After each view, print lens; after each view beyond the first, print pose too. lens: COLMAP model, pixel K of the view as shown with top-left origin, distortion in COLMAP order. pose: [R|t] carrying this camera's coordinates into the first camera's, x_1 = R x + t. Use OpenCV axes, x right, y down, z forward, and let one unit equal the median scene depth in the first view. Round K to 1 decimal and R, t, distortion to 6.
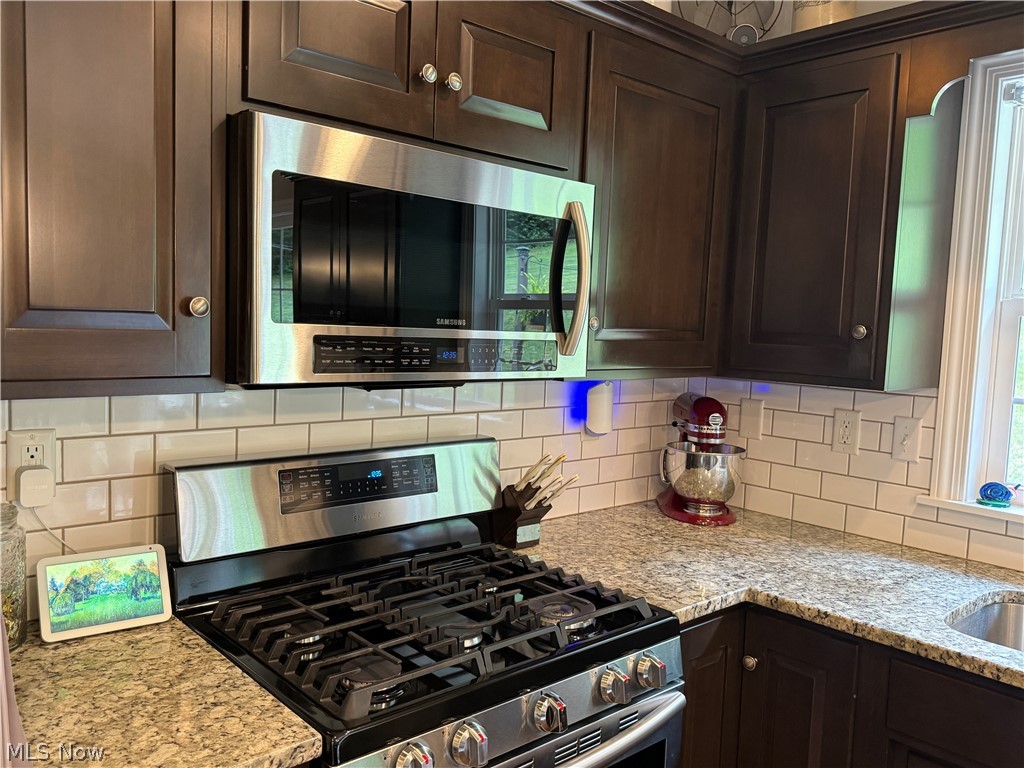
lens RADIAL K [[820.4, 0, 507.7], [0, 820.4, 389.5], [0, 0, 1]] dist [0.020936, -0.022191]
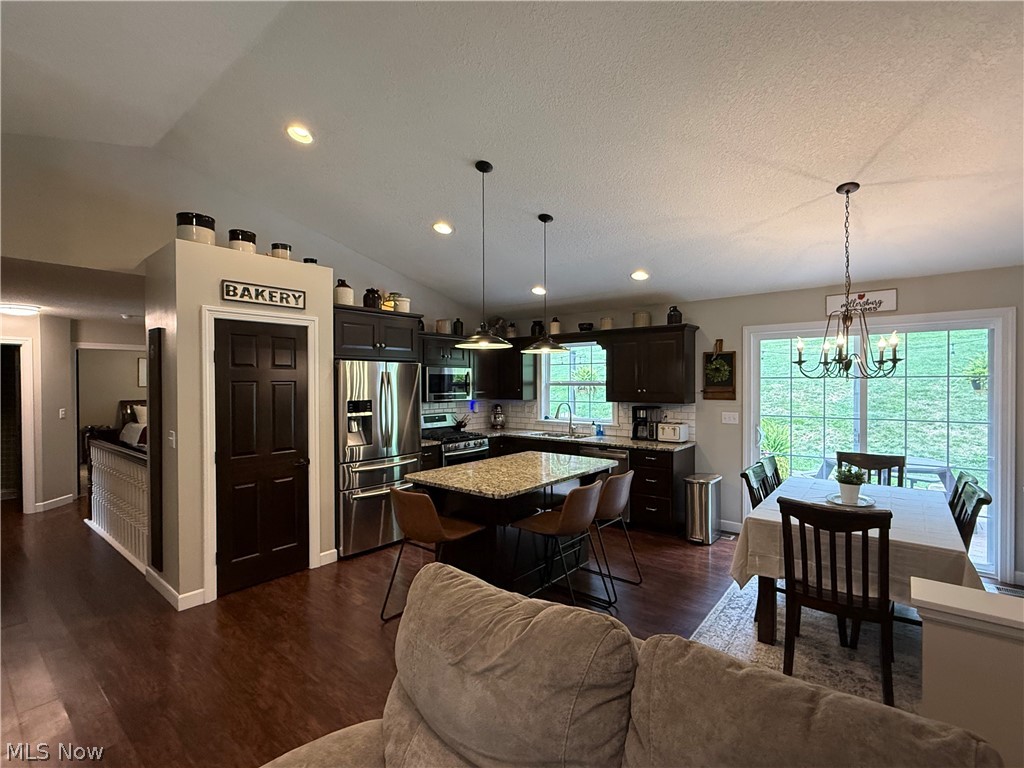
lens RADIAL K [[487.3, 0, 513.1], [0, 487.3, 380.1], [0, 0, 1]] dist [0.000858, 0.000564]
pose [[0.987374, -0.041510, 0.152873, -0.128005], [0.054393, 0.995222, -0.081082, 0.129376], [-0.148777, 0.088373, 0.984914, -2.260588]]
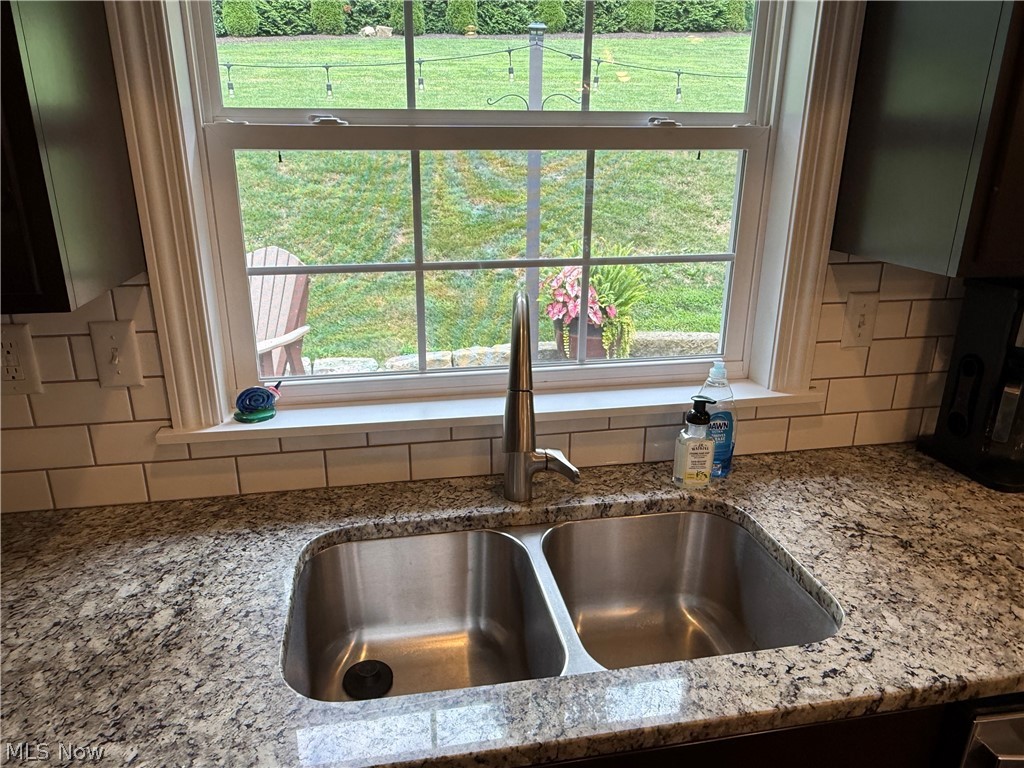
lens RADIAL K [[697.3, 0, 502.2], [0, 697.3, 389.7], [0, 0, 1]] dist [0.003423, -0.004782]
pose [[0.521305, -0.312073, 0.794262, 0.214240], [0.093207, 0.945989, 0.310512, -0.059305], [-0.848265, -0.087840, 0.522236, 0.490080]]
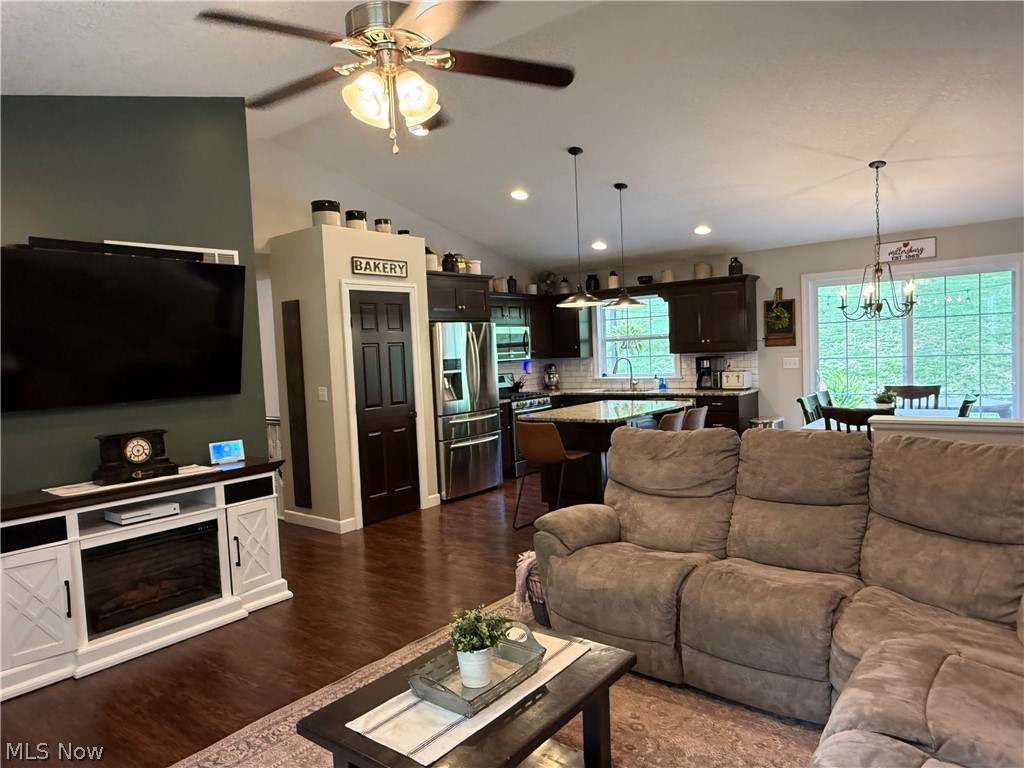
lens RADIAL K [[697.3, 0, 506.0], [0, 697.3, 384.5], [0, 0, 1]] dist [0.003423, -0.004782]
pose [[0.981587, -0.091978, 0.167412, -0.818493], [0.098030, 0.994783, -0.028234, 0.255057], [-0.163942, 0.044125, 0.985483, -3.422984]]
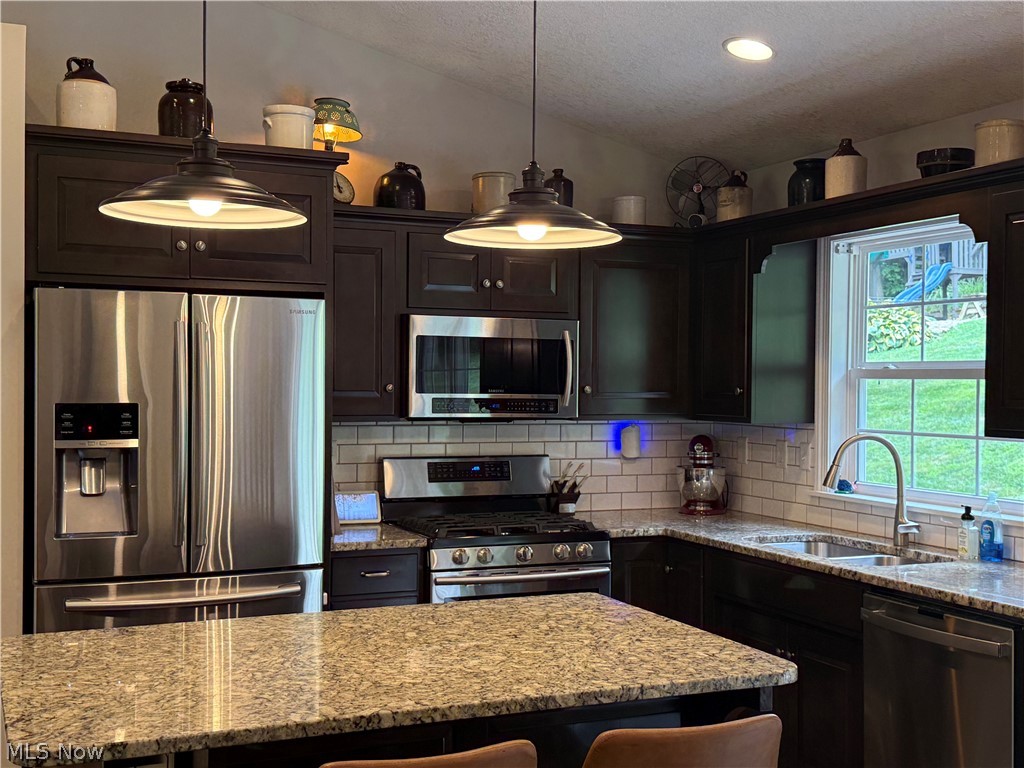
lens RADIAL K [[1246.9, 0, 495.5], [0, 1246.9, 395.9], [0, 0, 1]] dist [0.093978, 0.000000]
pose [[0.948129, -0.024787, -0.316919, 0.741504], [-0.000672, 0.996797, -0.079970, 0.149078], [0.317886, 0.076035, 0.945075, -1.631808]]
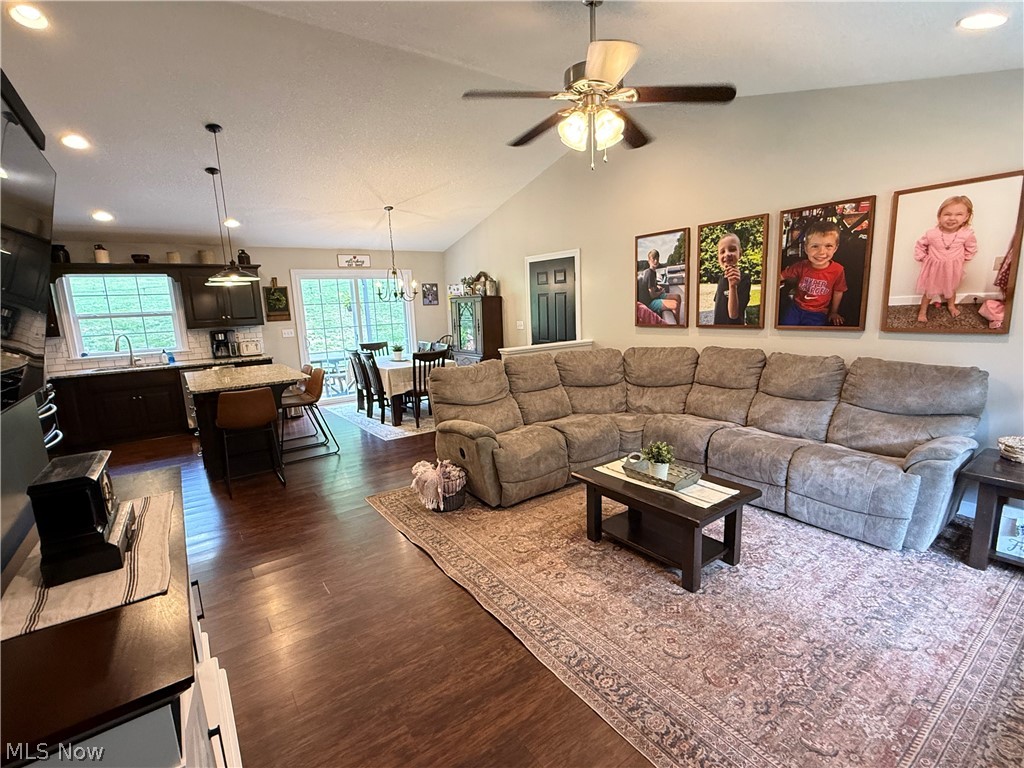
lens RADIAL K [[487.3, 0, 518.8], [0, 487.3, 388.7], [0, 0, 1]] dist [0.000858, 0.000564]
pose [[0.098938, -0.215012, 0.971587, -2.165681], [0.130113, 0.970790, 0.201586, 0.071549], [-0.986551, 0.106471, 0.124024, -2.049280]]
